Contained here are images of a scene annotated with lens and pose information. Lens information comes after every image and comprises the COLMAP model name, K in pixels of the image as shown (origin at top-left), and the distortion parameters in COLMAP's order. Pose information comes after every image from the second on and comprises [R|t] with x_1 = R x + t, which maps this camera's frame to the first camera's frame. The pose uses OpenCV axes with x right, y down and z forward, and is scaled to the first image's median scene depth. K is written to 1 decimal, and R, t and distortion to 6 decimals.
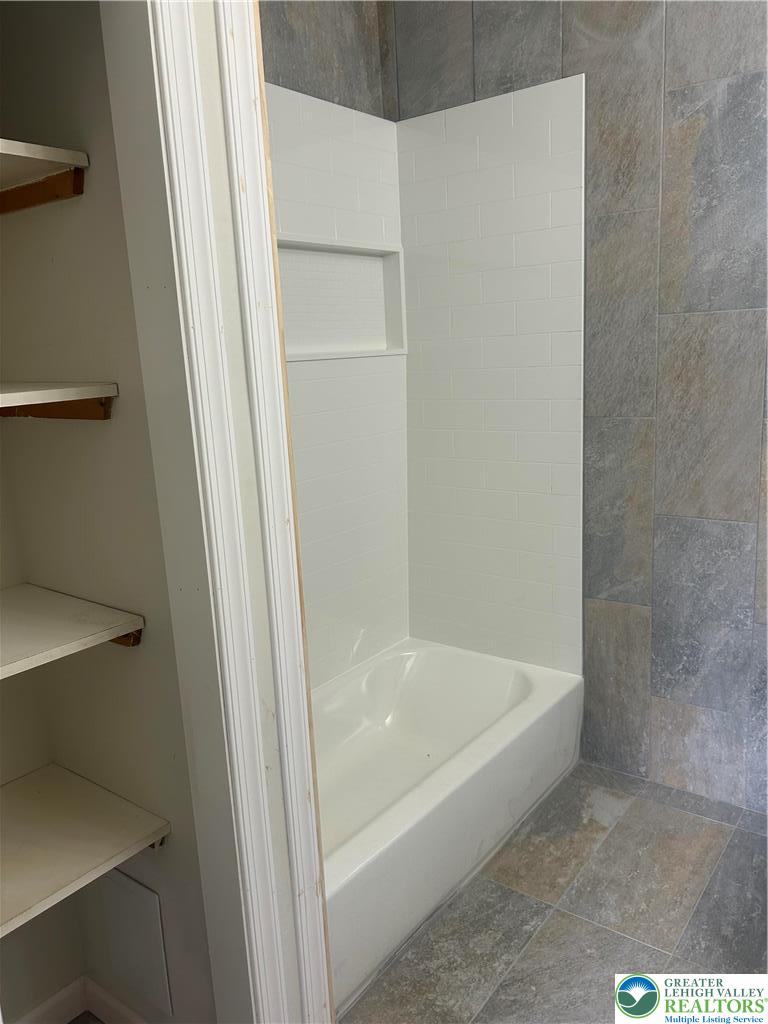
lens RADIAL K [[800.8, 0, 384.9], [0, 800.8, 518.8], [0, 0, 1]] dist [0.034050, -0.027349]
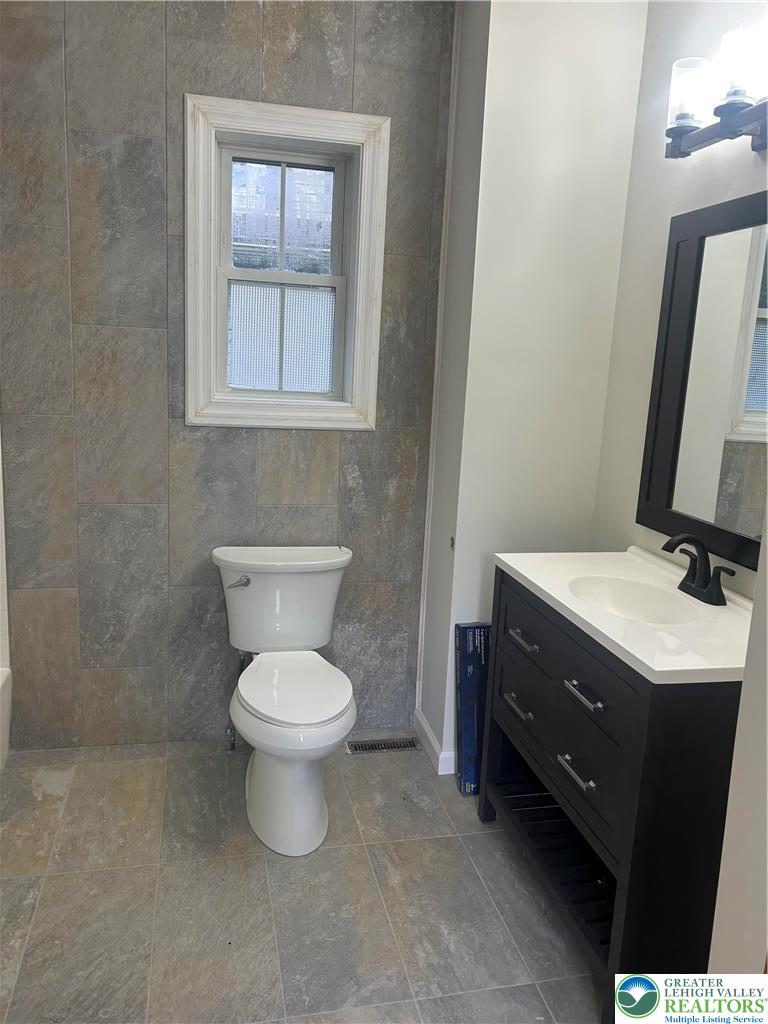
lens RADIAL K [[800.8, 0, 386.1], [0, 800.8, 511.9], [0, 0, 1]] dist [0.034050, -0.027349]
pose [[0.648978, -0.067477, 0.757809, -0.239460], [0.080131, 0.996581, 0.020115, 0.018975], [-0.756576, 0.047670, 0.652166, -0.046306]]
